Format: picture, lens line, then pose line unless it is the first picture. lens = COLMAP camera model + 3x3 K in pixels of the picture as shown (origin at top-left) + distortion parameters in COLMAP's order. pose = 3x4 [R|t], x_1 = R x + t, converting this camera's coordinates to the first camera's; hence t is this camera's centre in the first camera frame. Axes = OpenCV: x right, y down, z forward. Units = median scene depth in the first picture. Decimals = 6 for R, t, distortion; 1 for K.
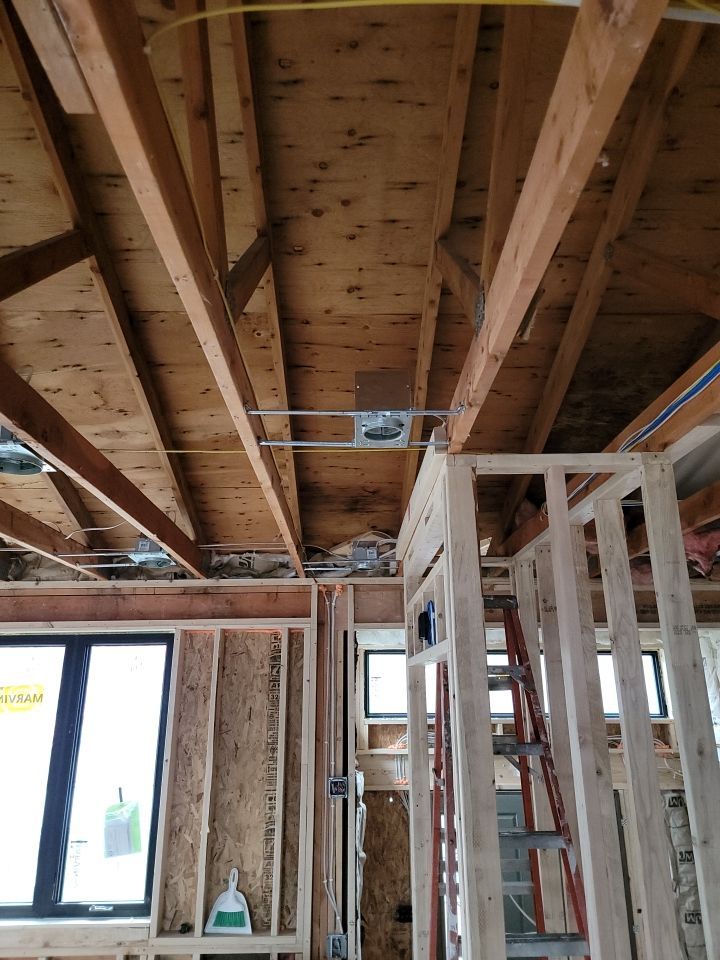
lens RADIAL K [[664.9, 0, 365.8], [0, 664.9, 483.2], [0, 0, 1]] dist [0.092114, -0.078798]
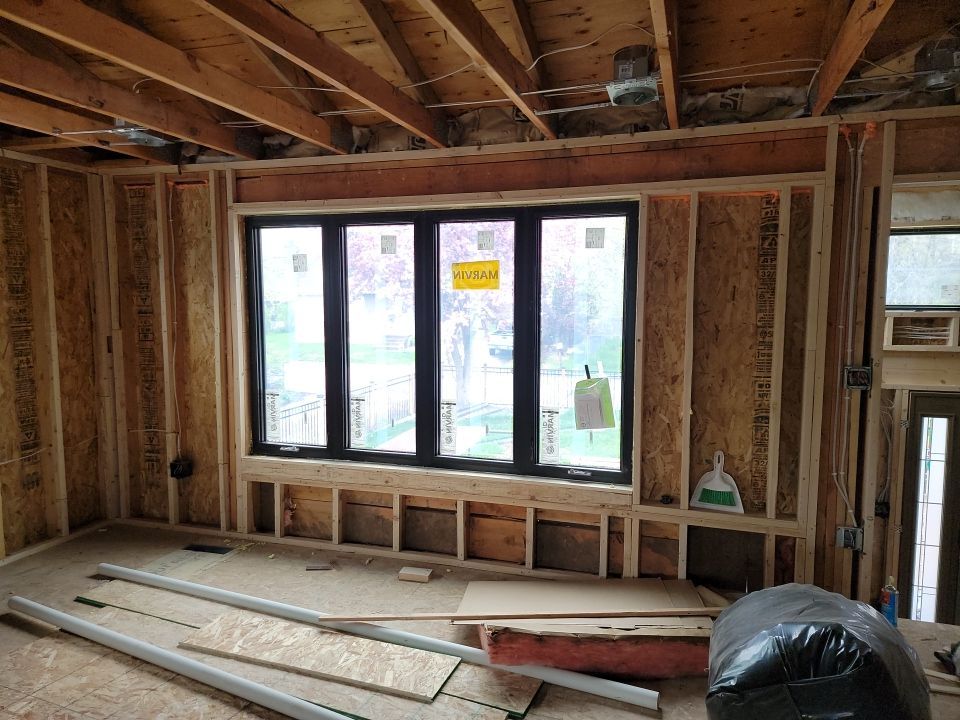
lens RADIAL K [[662.5, 0, 479.3], [0, 662.5, 361.5], [0, 0, 1]] dist [0.093957, -0.083022]
pose [[0.941189, 0.040636, -0.335429, -0.189083], [0.090892, 0.925698, 0.367181, 0.088684], [0.325427, -0.376074, 0.867563, 0.147685]]
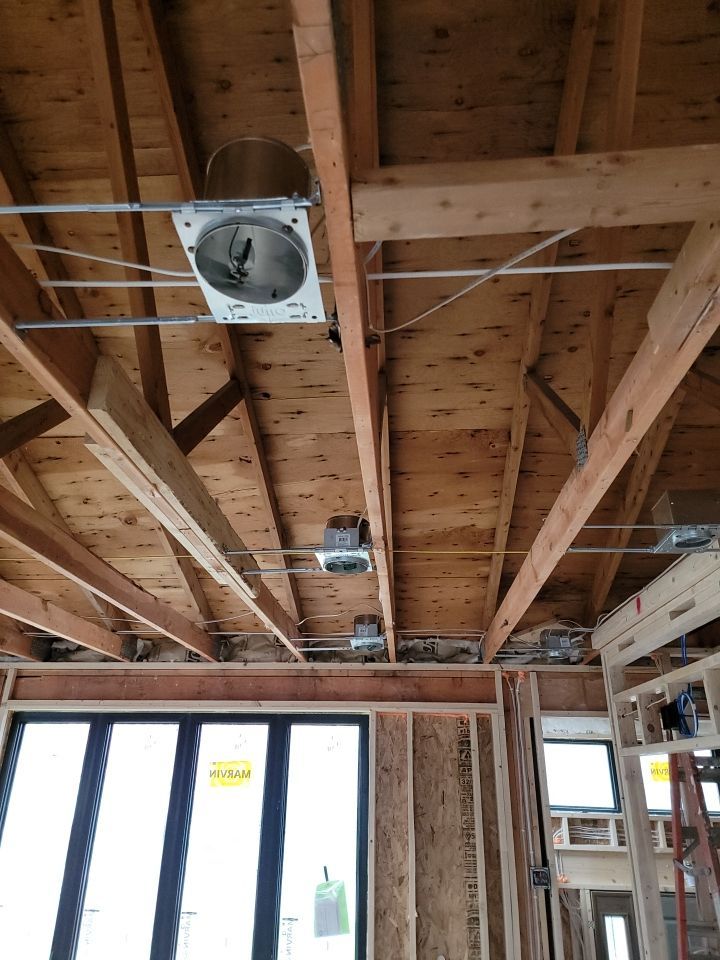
lens RADIAL K [[662.5, 0, 357.3], [0, 662.5, 481.8], [0, 0, 1]] dist [0.093957, -0.083022]
pose [[0.995069, -0.013976, -0.098198, -0.197703], [0.002284, 0.992989, -0.118183, -0.019388], [0.099162, 0.117376, 0.988124, -0.100448]]
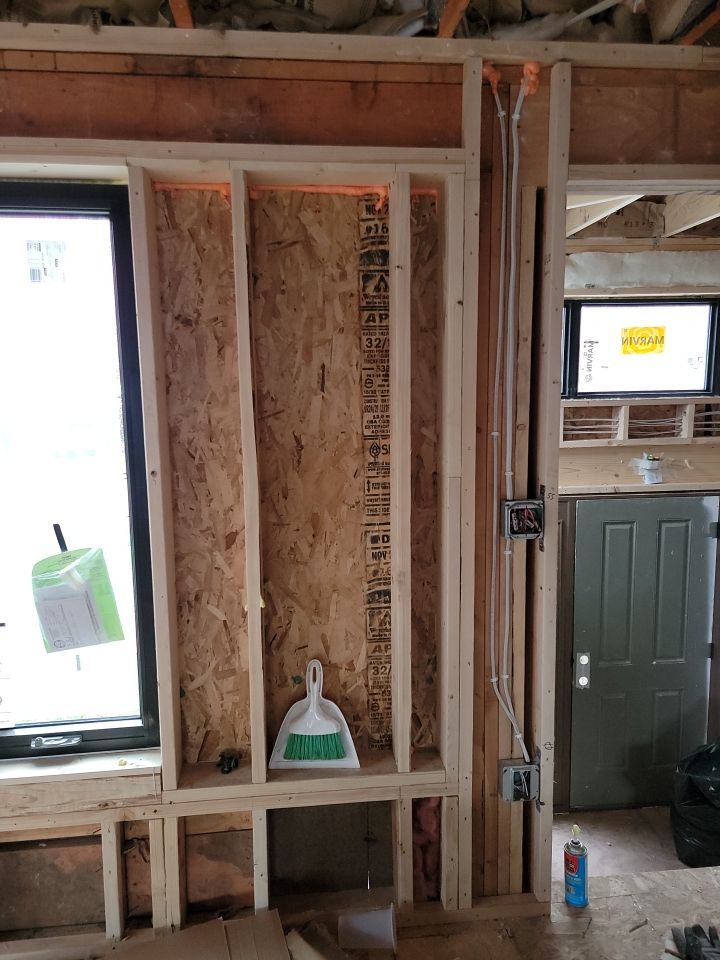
lens RADIAL K [[662.5, 0, 357.3], [0, 662.5, 481.8], [0, 0, 1]] dist [0.093957, -0.083022]
pose [[0.996671, -0.017832, 0.079552, -0.188278], [-0.017373, 0.906915, 0.420955, 0.219306], [-0.079653, -0.420936, 0.903587, 0.568065]]
